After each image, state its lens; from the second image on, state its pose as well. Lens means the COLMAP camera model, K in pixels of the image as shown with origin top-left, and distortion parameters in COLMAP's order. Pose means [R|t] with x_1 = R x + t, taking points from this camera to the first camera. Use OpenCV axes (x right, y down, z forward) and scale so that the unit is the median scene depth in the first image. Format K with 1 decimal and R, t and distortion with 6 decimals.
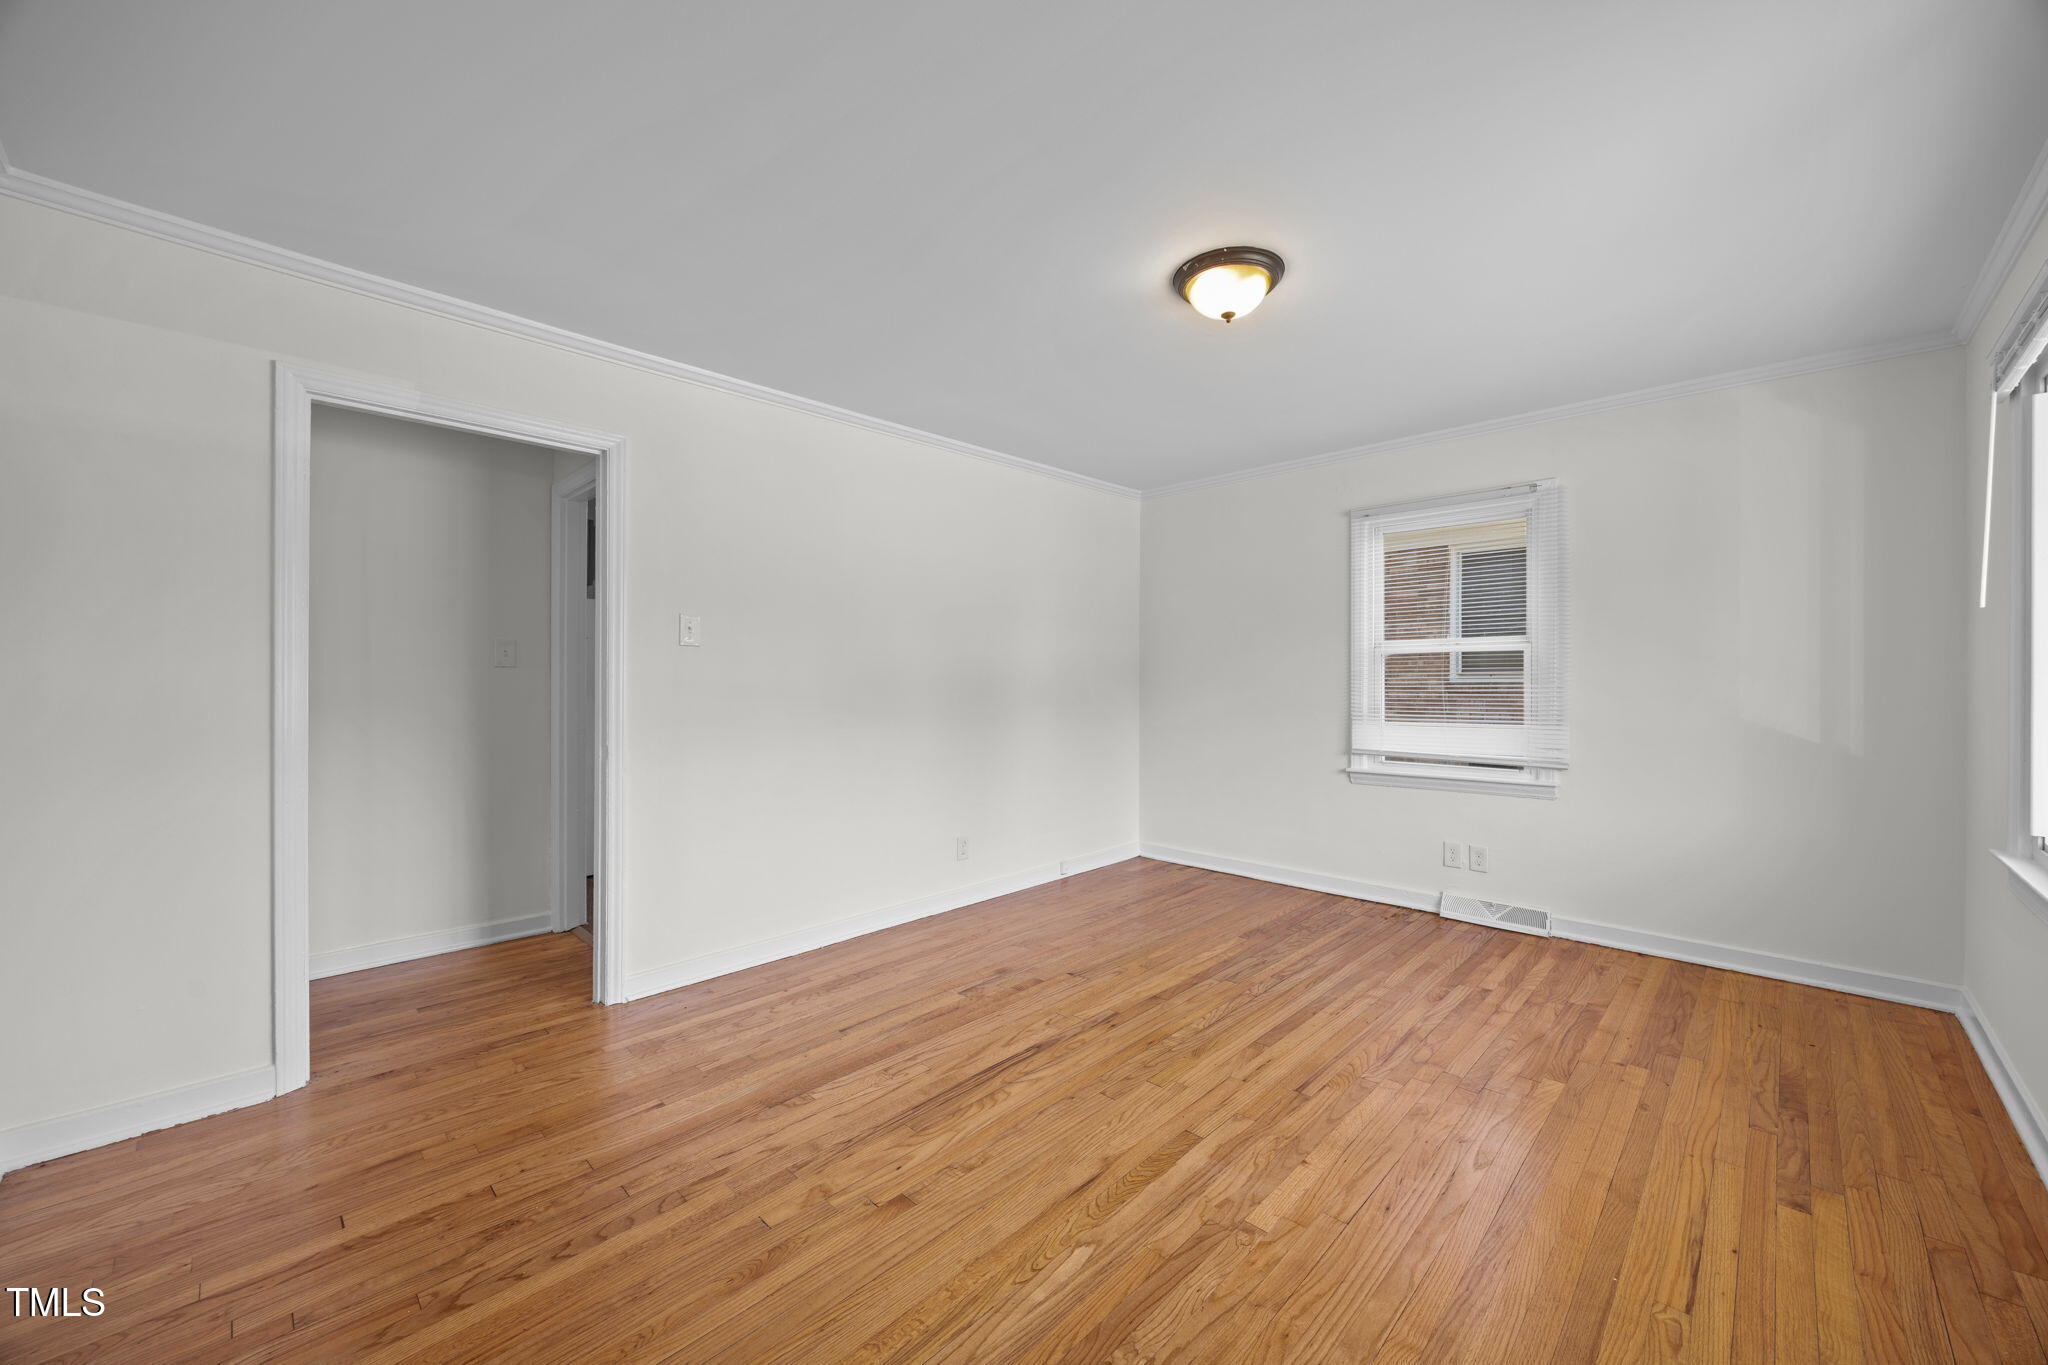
lens RADIAL K [[780.1, 0, 1036.8], [0, 780.1, 674.9], [0, 0, 1]] dist [-0.000930, -0.000707]
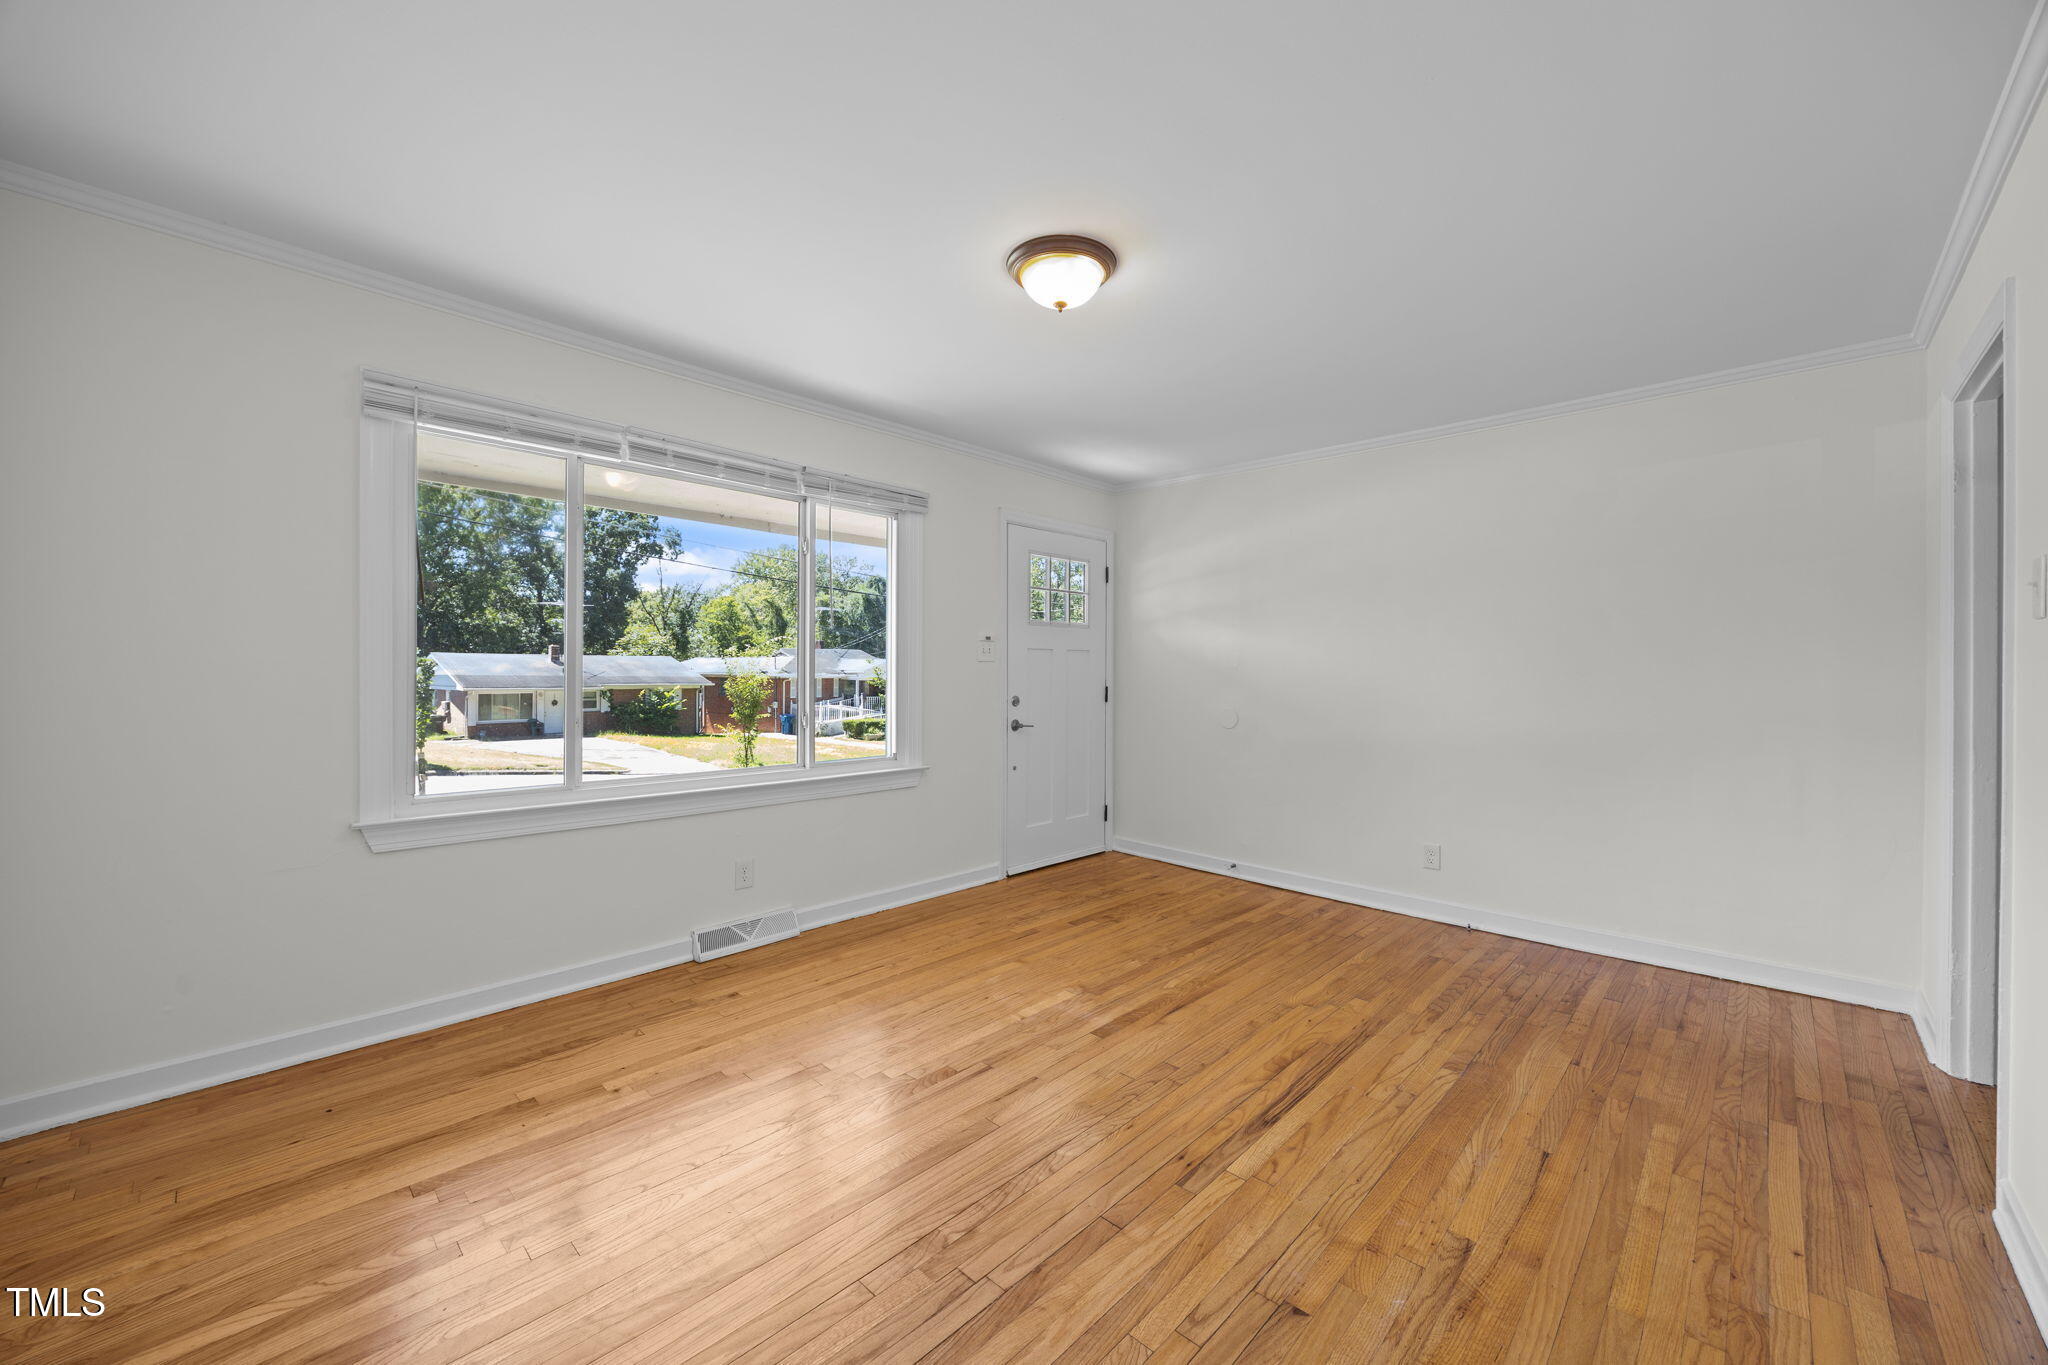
lens RADIAL K [[780.1, 0, 1021.6], [0, 780.1, 672.9], [0, 0, 1]] dist [-0.000930, -0.000707]
pose [[-0.999949, -0.008638, 0.005243, 0.271510], [-0.008662, 0.999952, -0.004554, 0.008552], [-0.005204, -0.004599, -0.999976, 1.905379]]
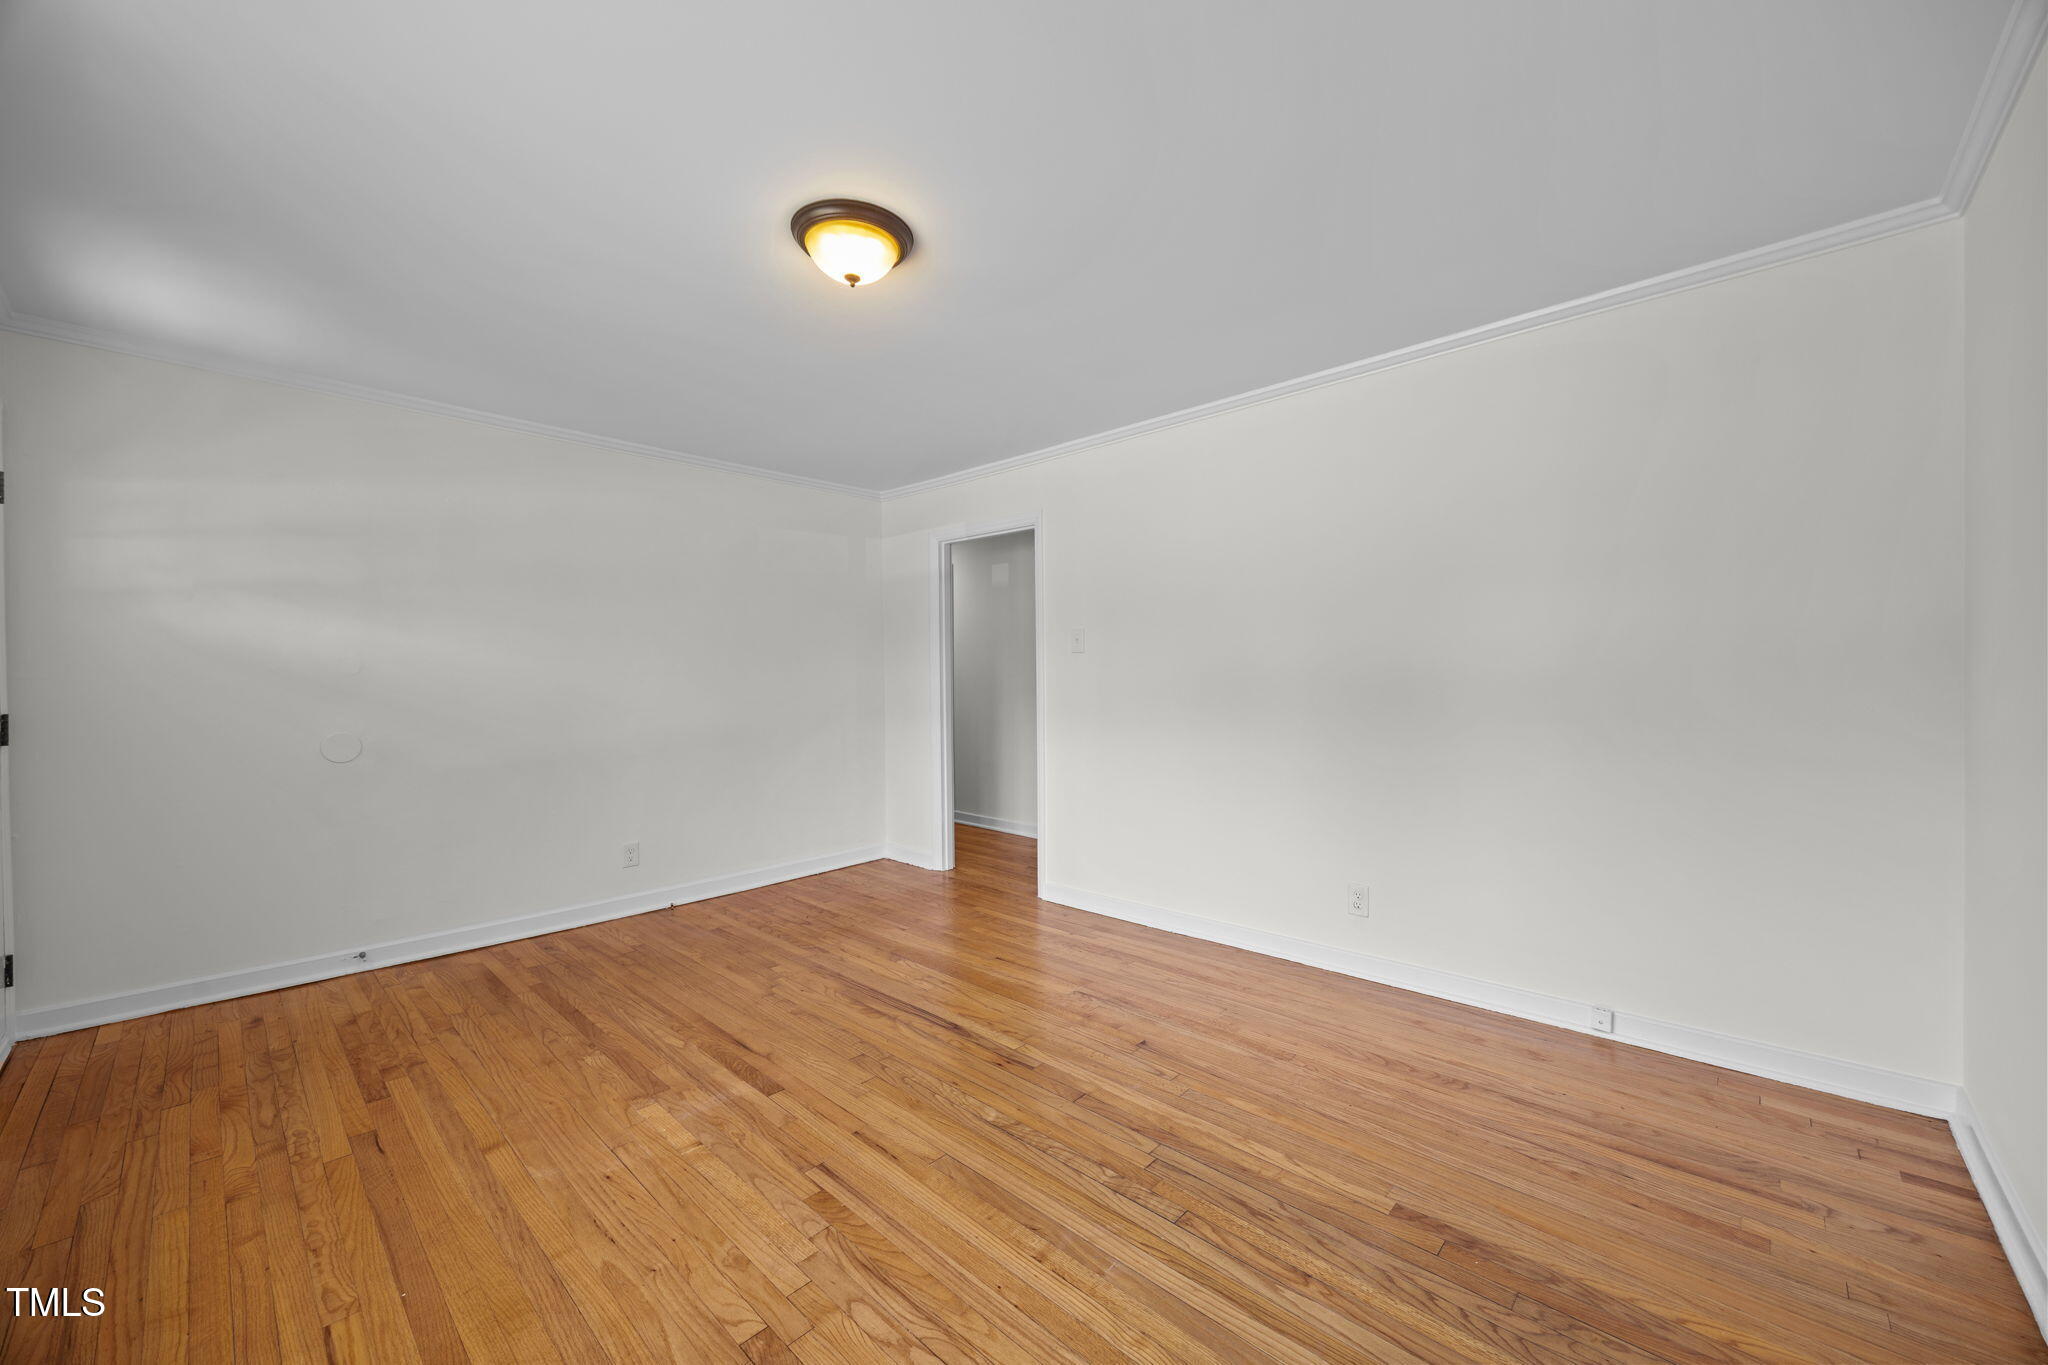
lens RADIAL K [[780.1, 0, 1029.7], [0, 780.1, 689.2], [0, 0, 1]] dist [-0.000930, -0.000707]
pose [[0.011634, 0.015277, -0.999816, 1.098407], [0.012897, 0.999798, 0.015426, 0.003248], [0.999849, -0.013074, 0.011435, 1.140475]]
